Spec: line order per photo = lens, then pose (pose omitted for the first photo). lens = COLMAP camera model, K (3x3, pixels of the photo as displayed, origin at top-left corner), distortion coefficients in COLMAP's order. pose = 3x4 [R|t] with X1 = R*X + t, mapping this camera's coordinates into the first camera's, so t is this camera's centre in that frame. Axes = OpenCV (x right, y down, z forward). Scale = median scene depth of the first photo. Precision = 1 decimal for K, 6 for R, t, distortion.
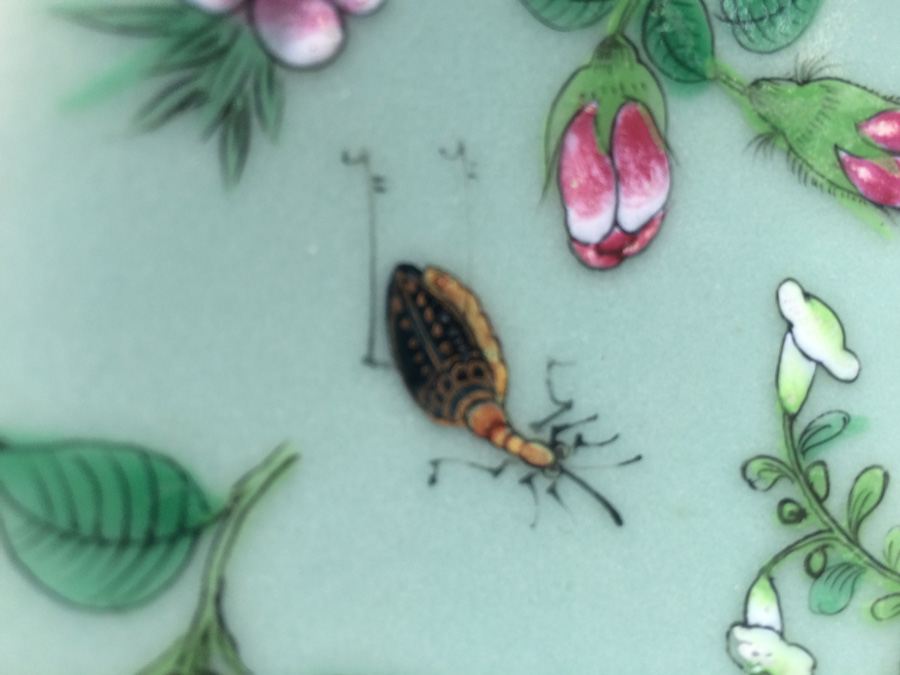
lens RADIAL K [[813.6, 0, 450.0], [0, 813.6, 337.5], [0, 0, 1]] dist [0.063550, -0.149871]
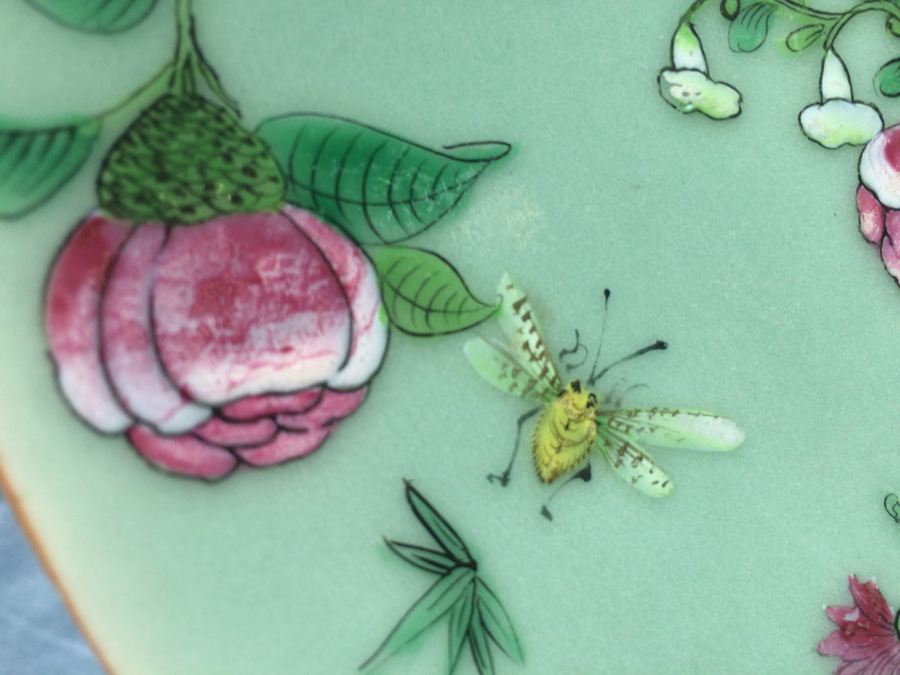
lens RADIAL K [[813.6, 0, 450.0], [0, 813.6, 337.5], [0, 0, 1]] dist [0.063550, -0.149871]
pose [[0.985169, -0.170980, -0.014454, 0.012873], [0.171155, 0.973185, 0.153678, 0.482276], [-0.012209, -0.153873, 0.988015, -0.159691]]
